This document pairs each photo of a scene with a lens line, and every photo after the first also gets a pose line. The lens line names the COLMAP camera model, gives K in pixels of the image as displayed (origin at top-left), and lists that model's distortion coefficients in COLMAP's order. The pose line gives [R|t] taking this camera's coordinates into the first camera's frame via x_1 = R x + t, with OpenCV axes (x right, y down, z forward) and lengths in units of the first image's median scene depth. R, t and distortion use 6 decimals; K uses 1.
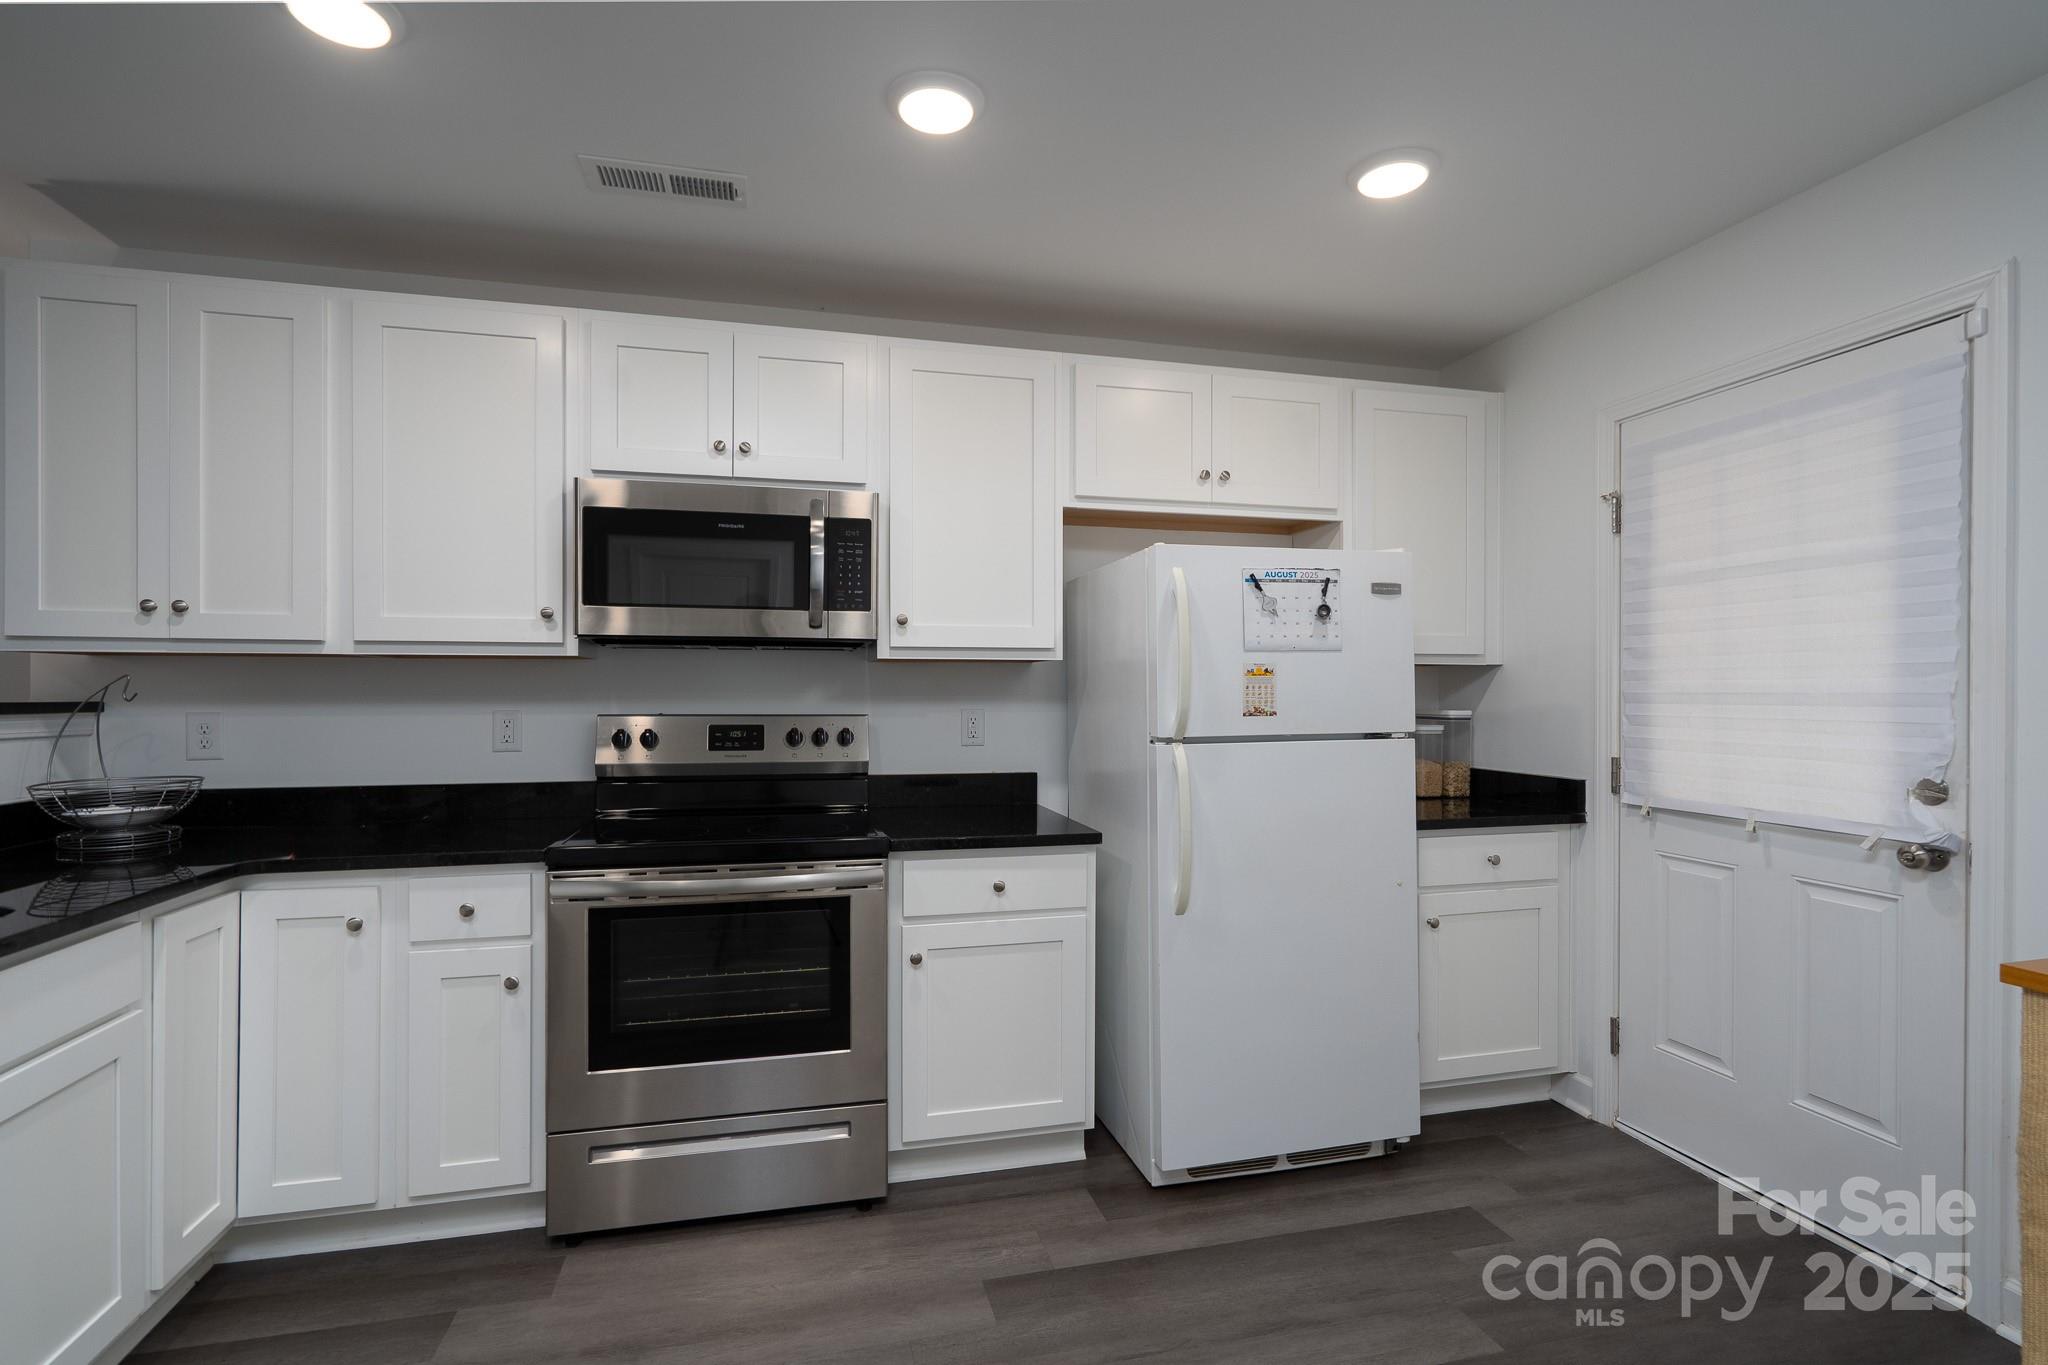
lens RADIAL K [[931.1, 0, 988.5], [0, 931.1, 693.2], [0, 0, 1]] dist [-0.007562, 0.004119]
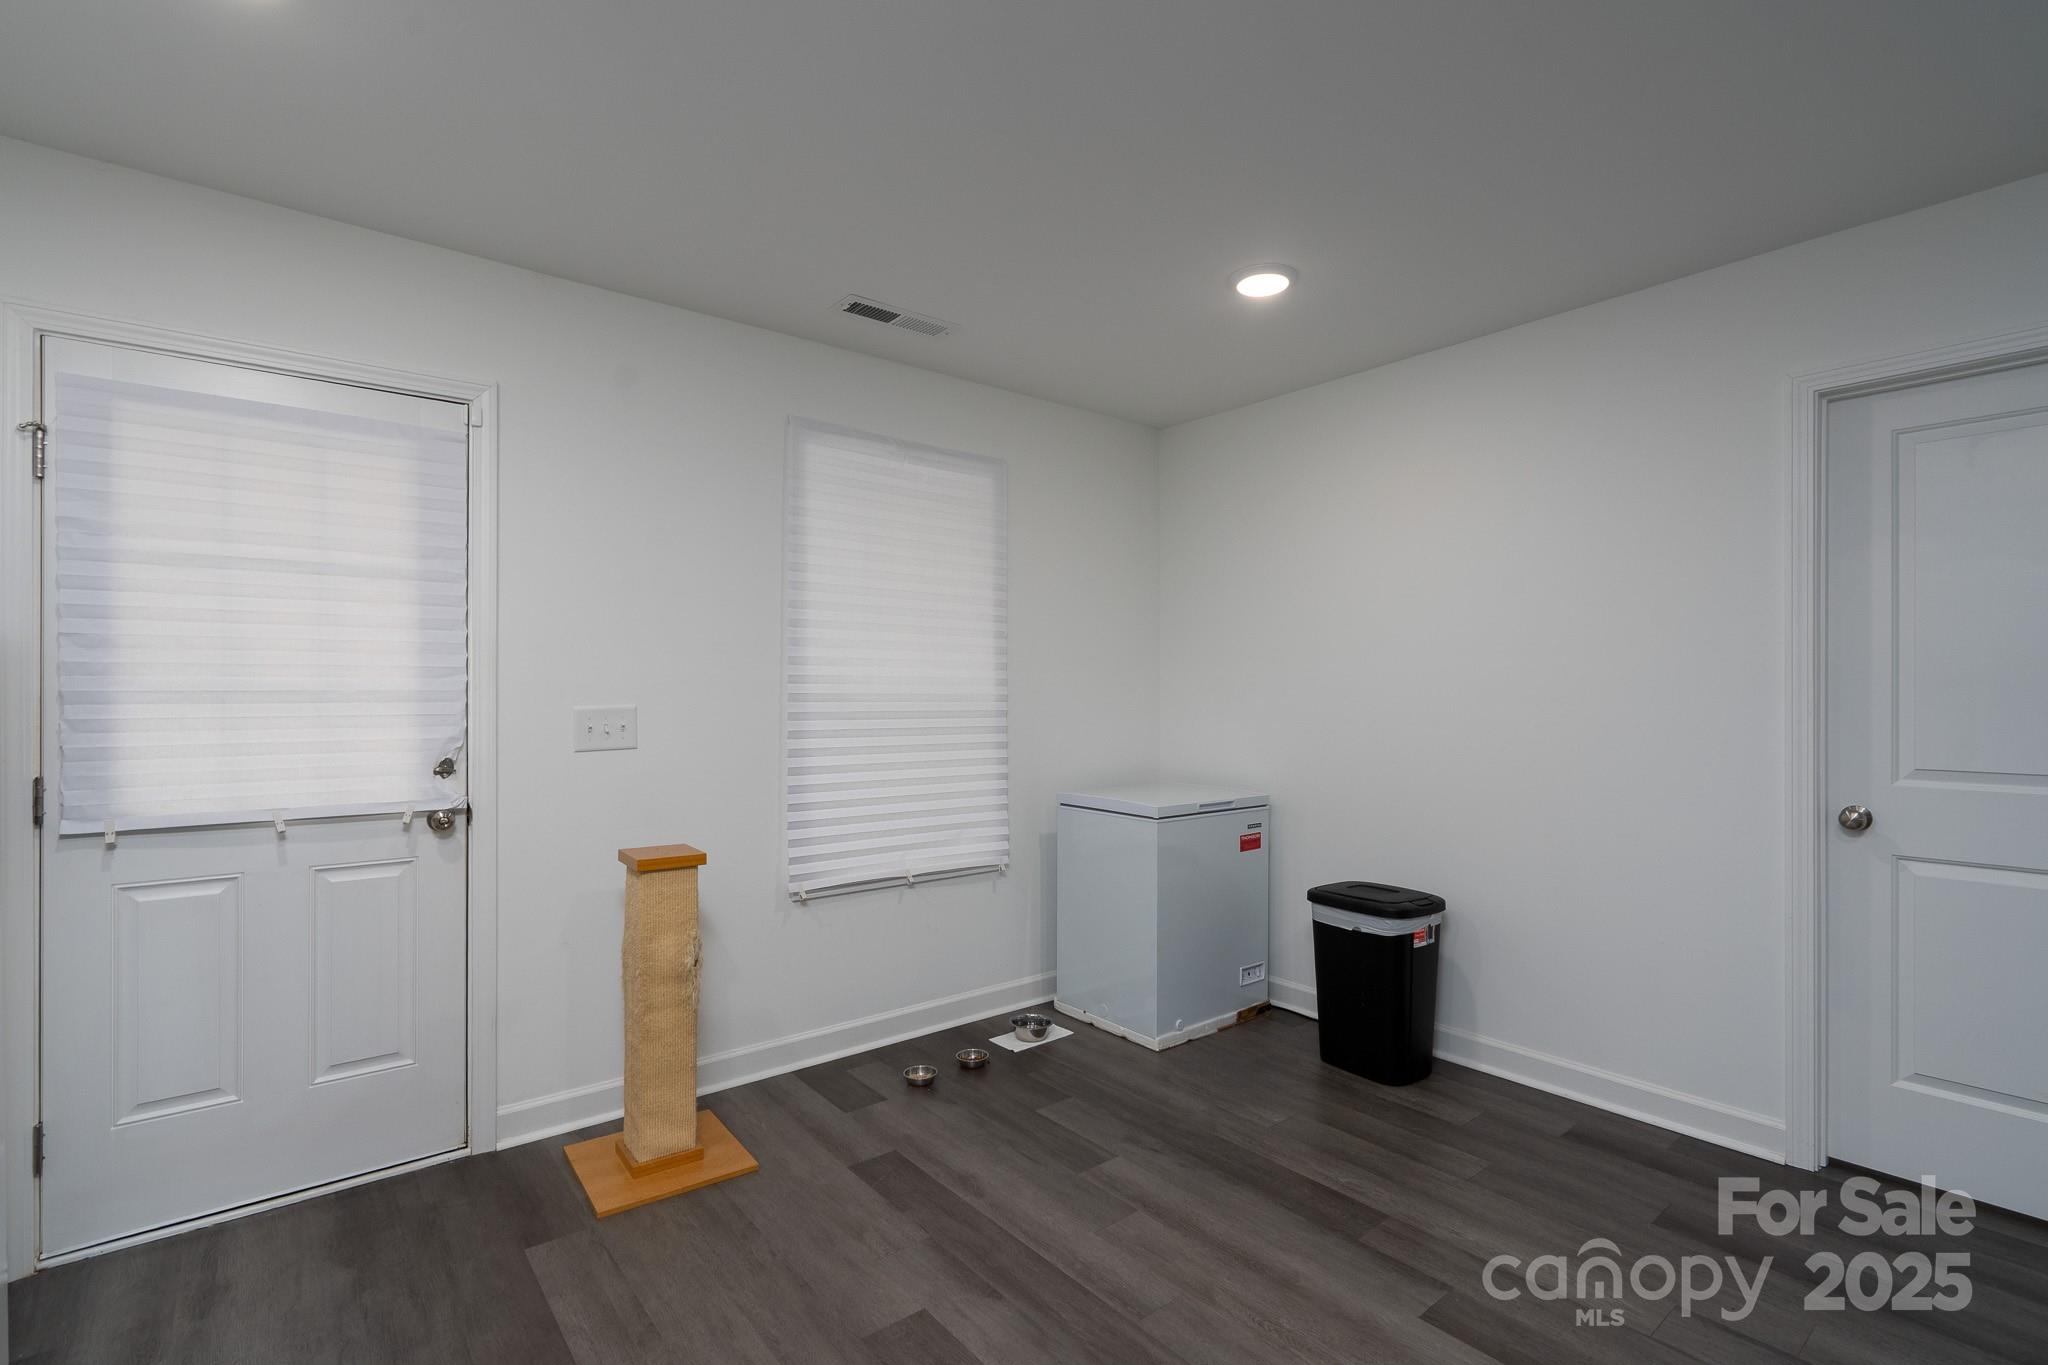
lens RADIAL K [[931.1, 0, 1036.6], [0, 931.1, 694.1], [0, 0, 1]] dist [-0.007562, 0.004119]
pose [[-0.437875, -0.000475, 0.899036, -0.407410], [0.003040, 0.999993, 0.002009, 0.003696], [-0.899031, 0.003613, -0.437871, 0.693492]]
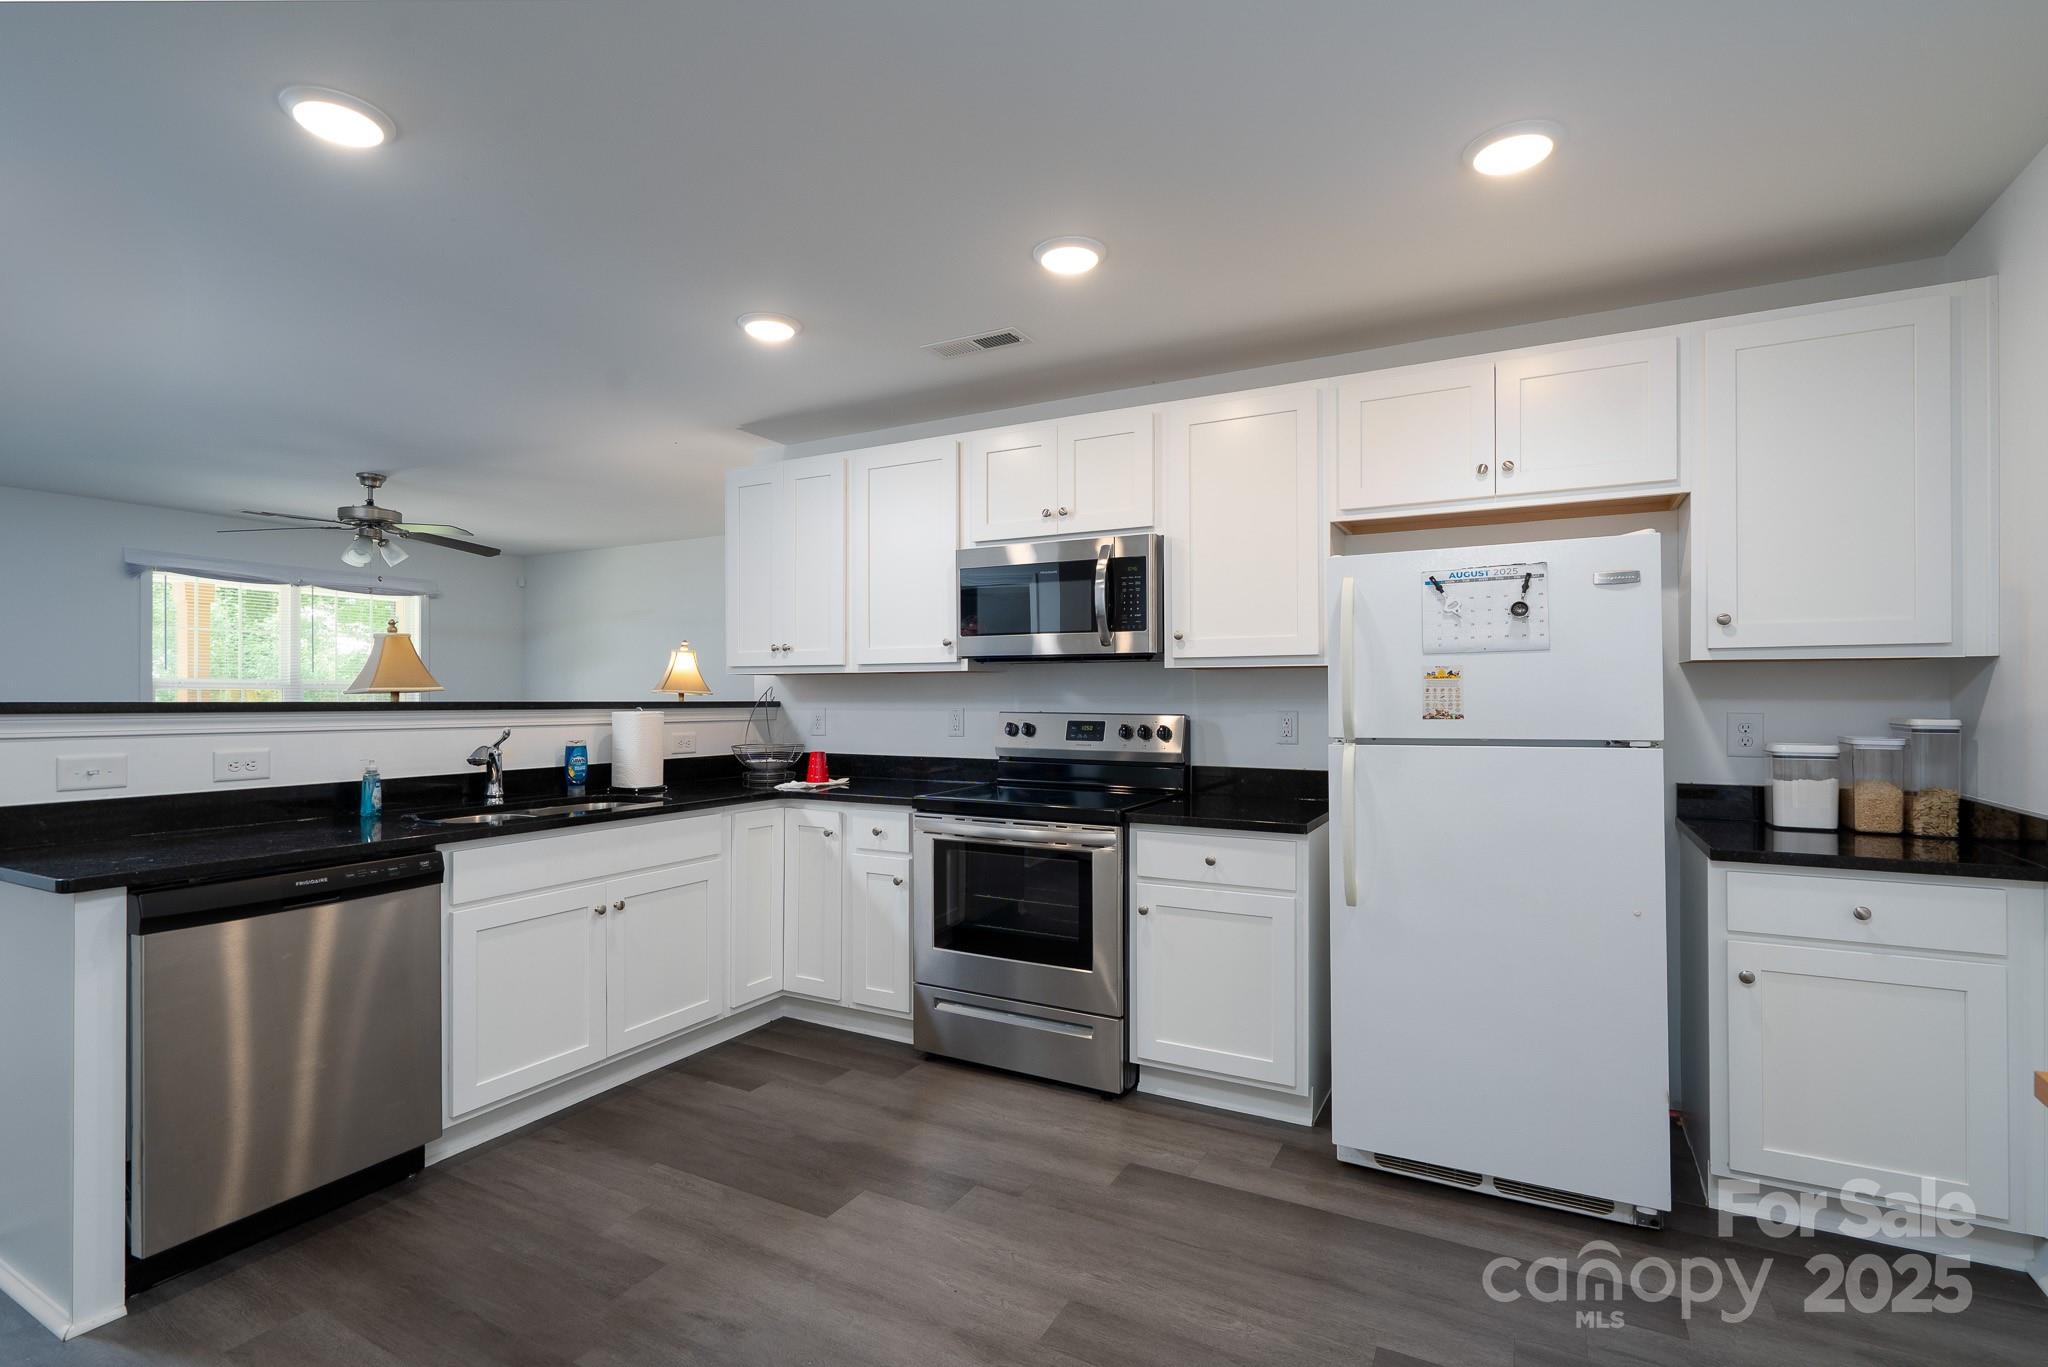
lens RADIAL K [[931.1, 0, 1057.1], [0, 931.1, 694.5], [0, 0, 1]] dist [-0.007562, 0.004119]
pose [[0.761064, -0.002660, -0.648671, 0.620804], [0.000583, 0.999994, -0.003418, 0.001671], [0.648676, 0.002223, 0.761061, -0.019994]]
